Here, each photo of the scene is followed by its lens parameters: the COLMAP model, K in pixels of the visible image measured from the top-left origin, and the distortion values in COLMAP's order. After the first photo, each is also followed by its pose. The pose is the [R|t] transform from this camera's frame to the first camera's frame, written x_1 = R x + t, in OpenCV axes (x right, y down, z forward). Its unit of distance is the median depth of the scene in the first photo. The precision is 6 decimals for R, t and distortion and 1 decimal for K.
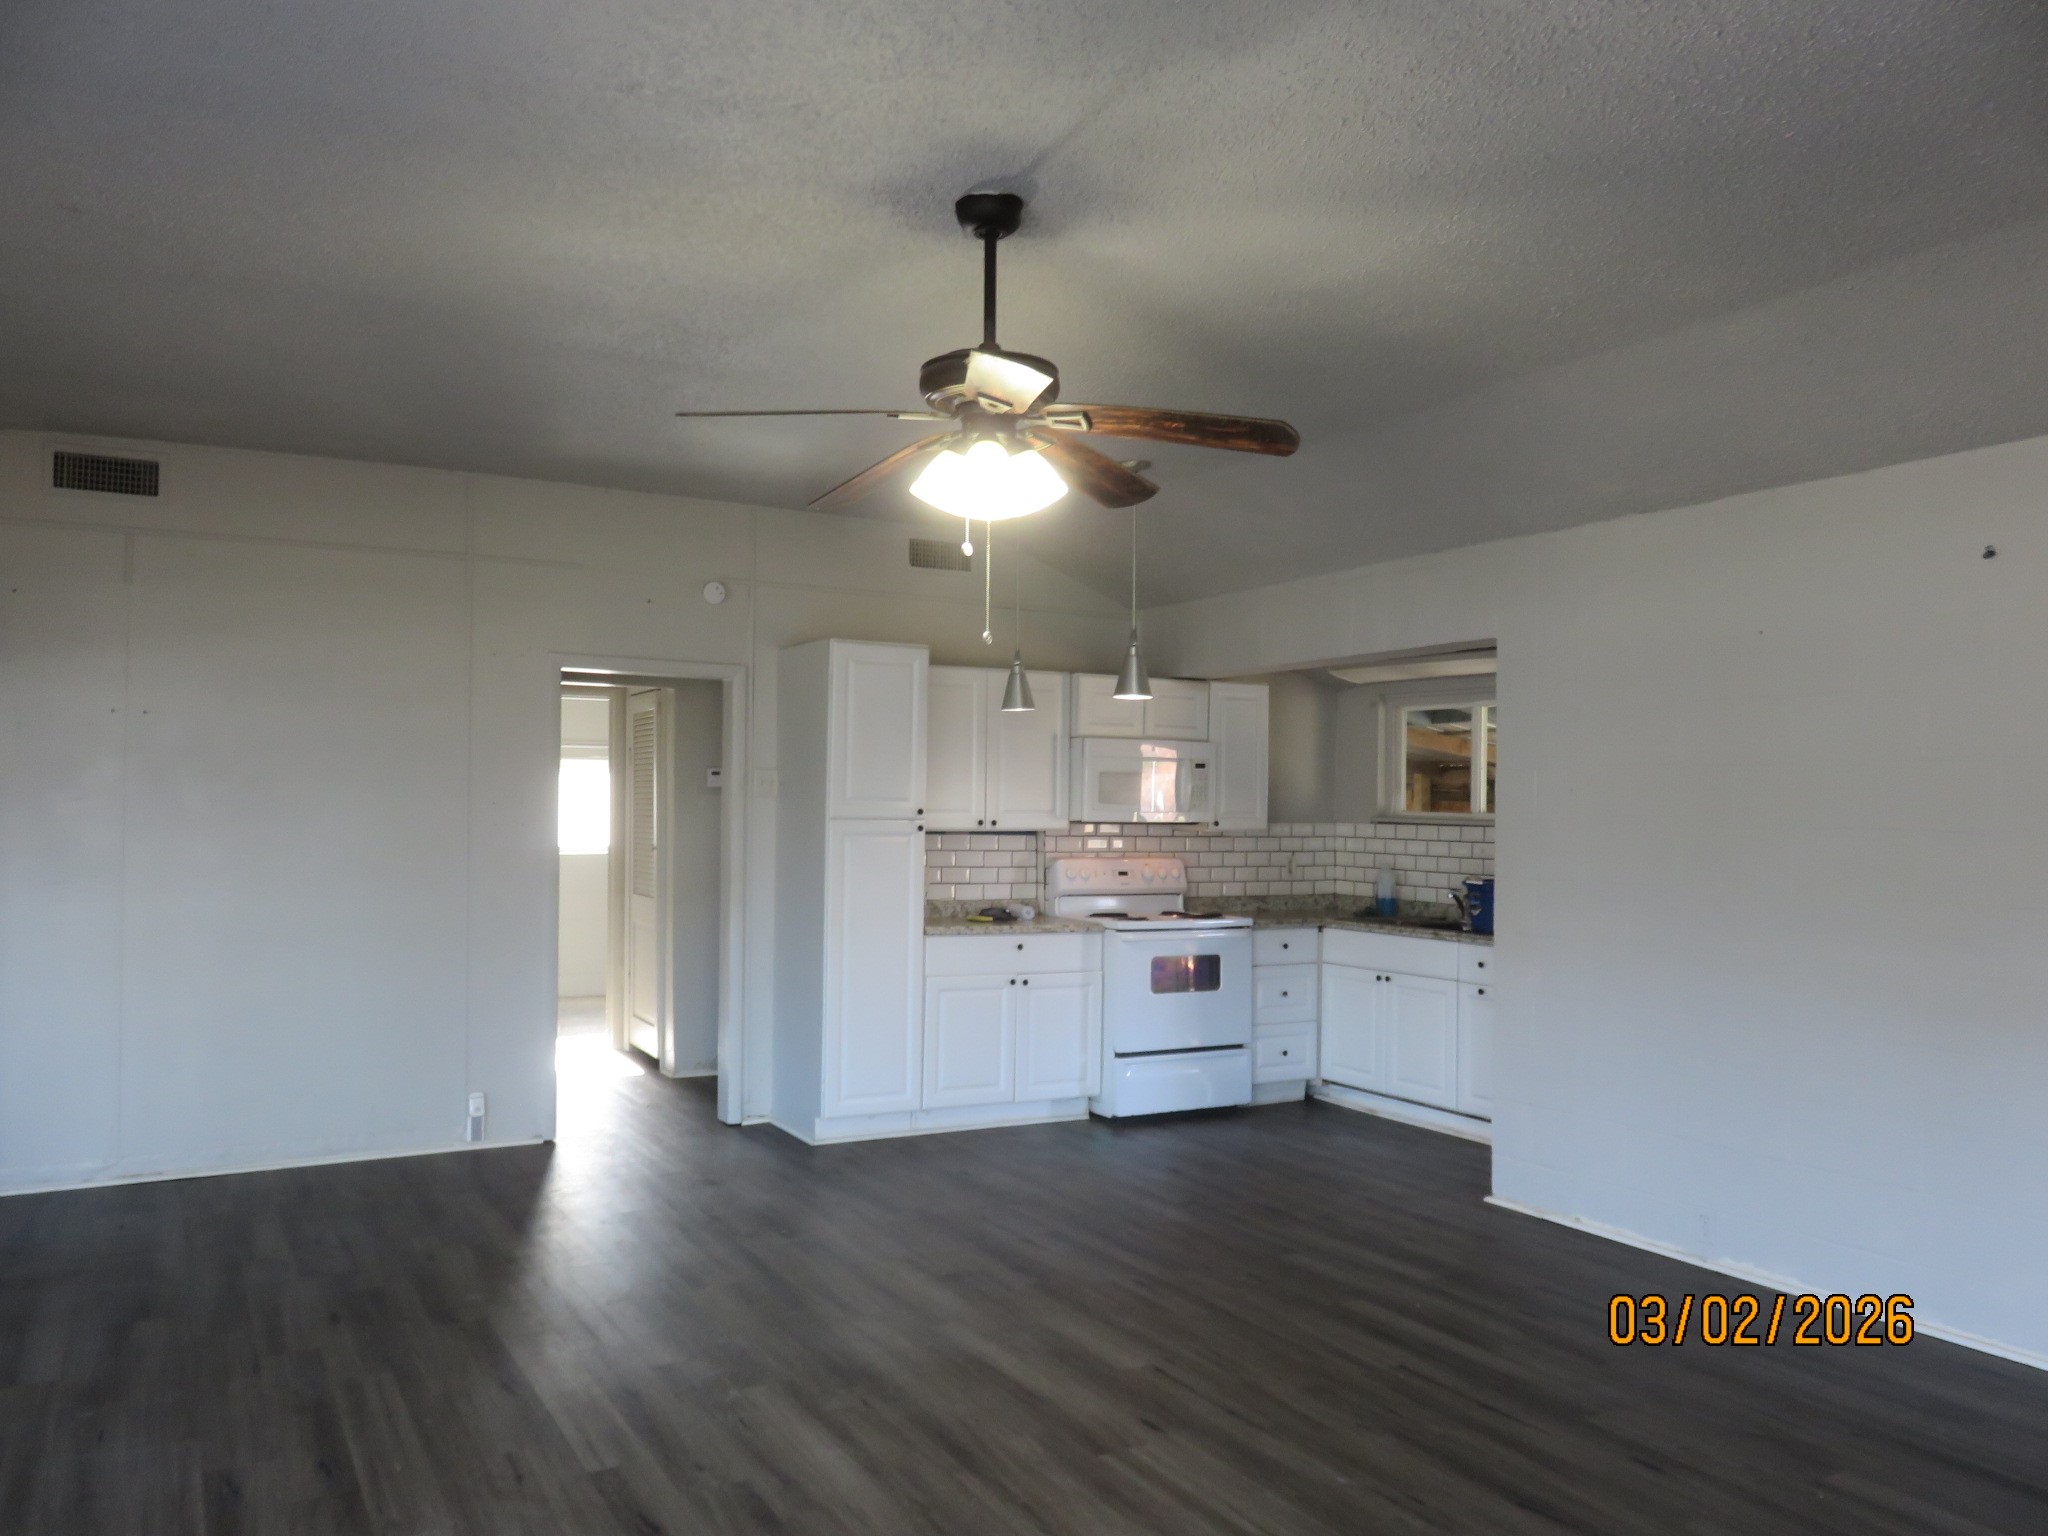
lens RADIAL K [[1554.7, 0, 1024.0], [0, 1554.7, 768.0], [0, 0, 1]] dist [-0.001304, -0.000901]
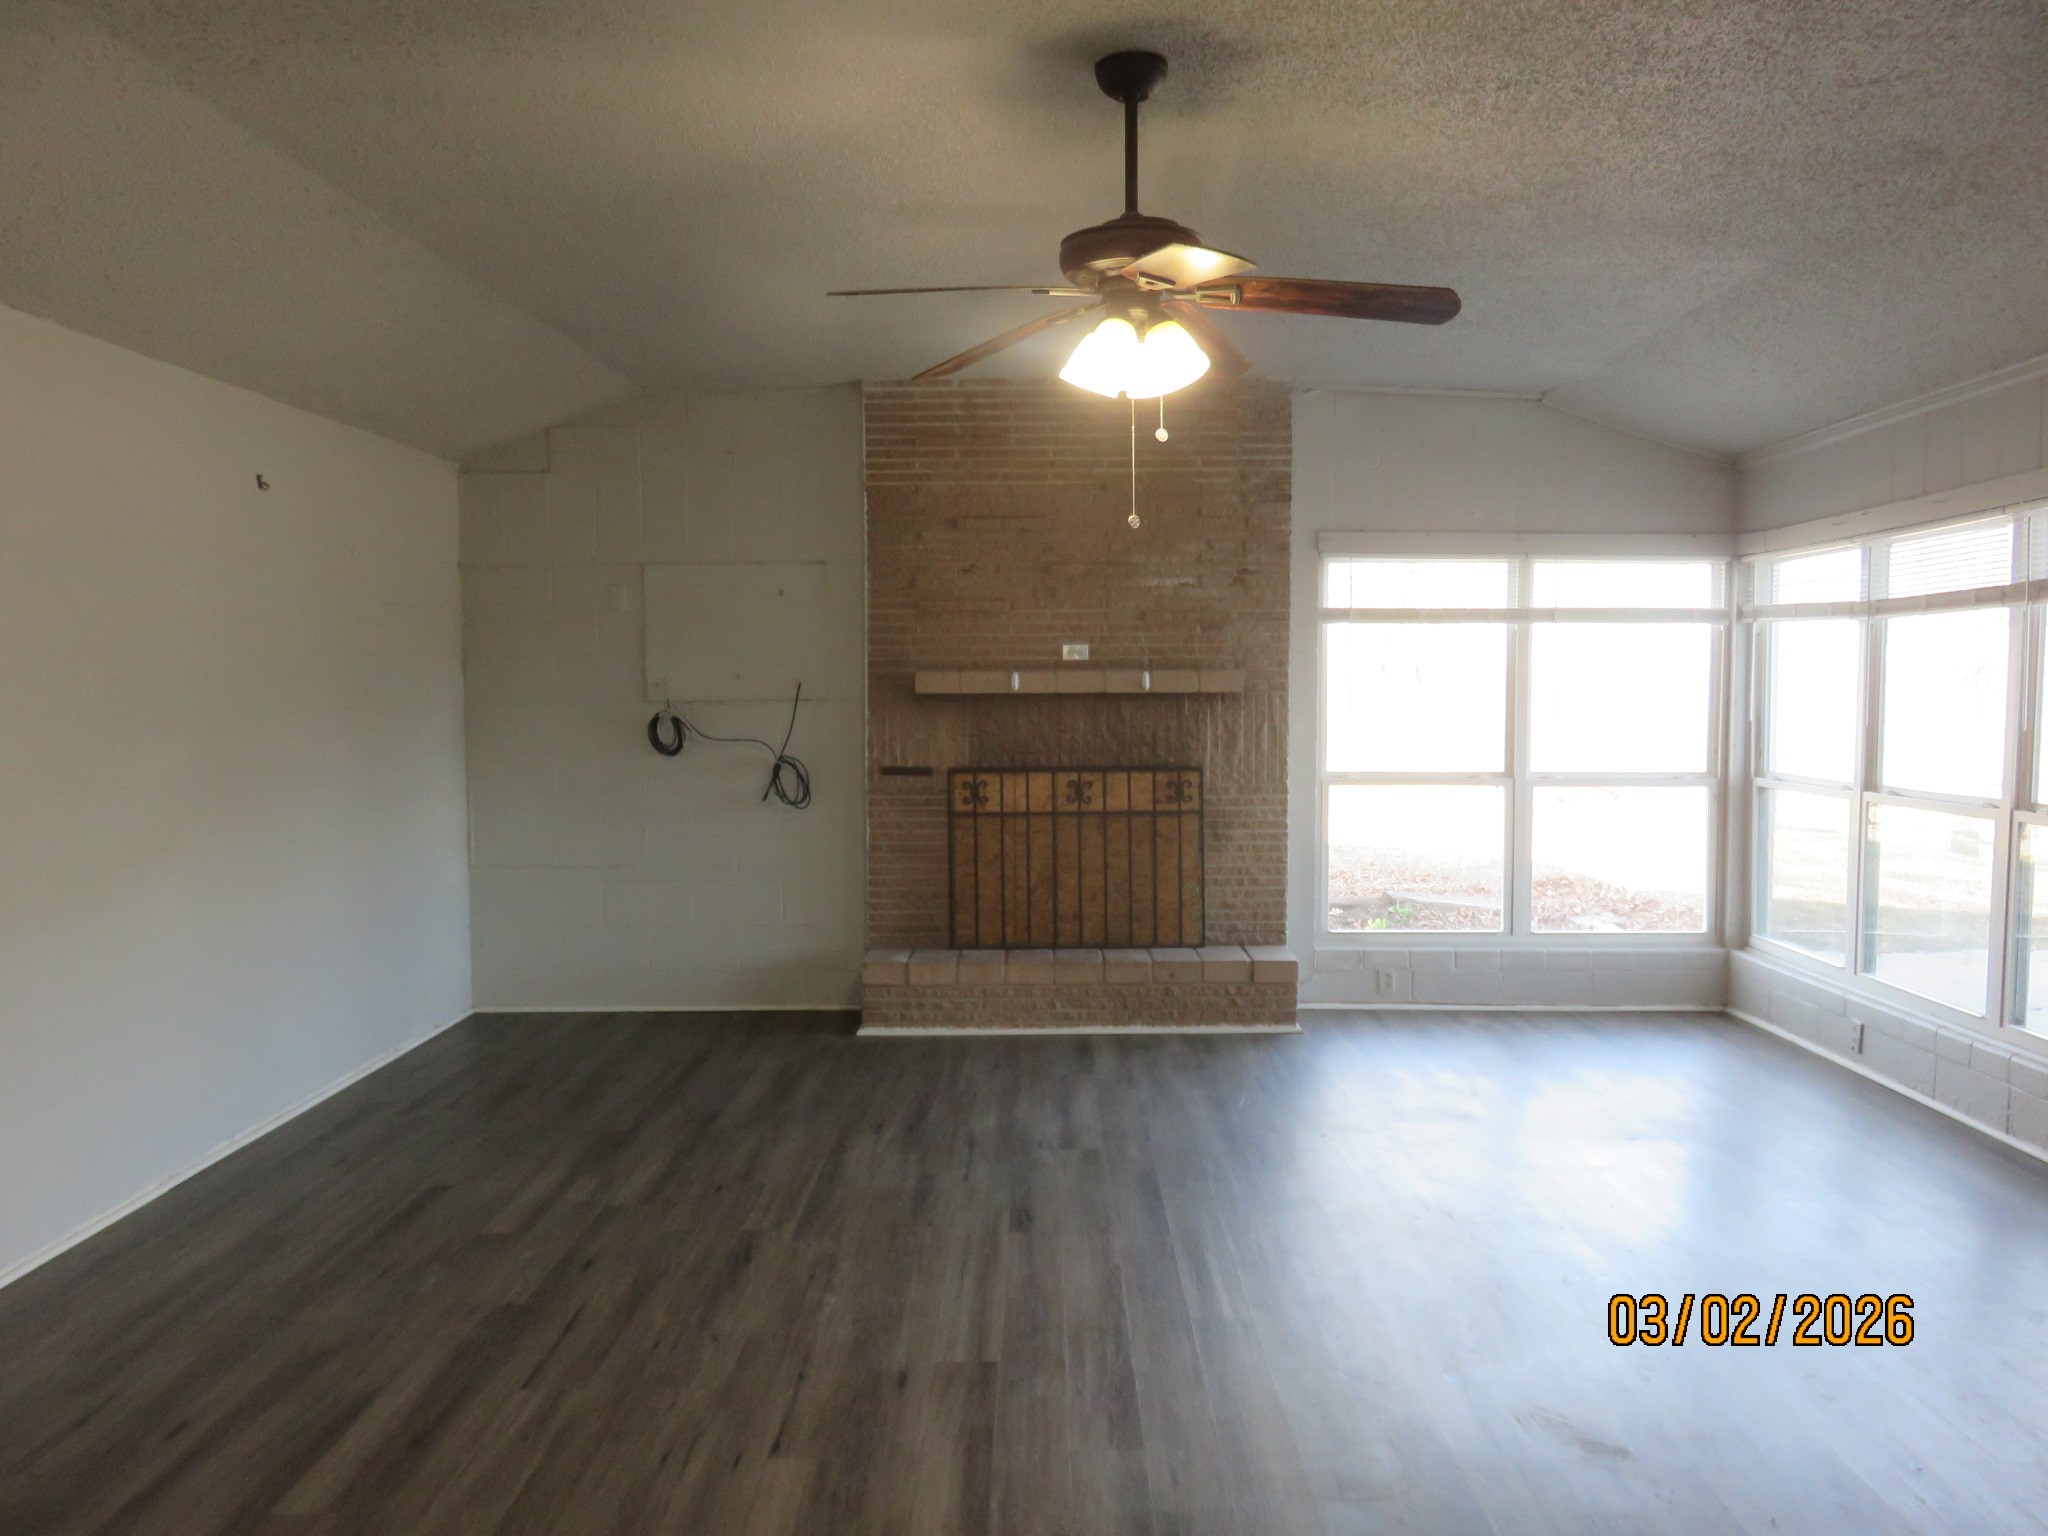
lens RADIAL K [[1554.7, 0, 1024.0], [0, 1554.7, 768.0], [0, 0, 1]] dist [-0.001304, -0.000901]
pose [[-0.869686, -0.028870, 0.492761, -0.438415], [-0.012087, 0.999234, 0.037212, 0.034018], [-0.493458, 0.026407, -0.869369, 1.837288]]
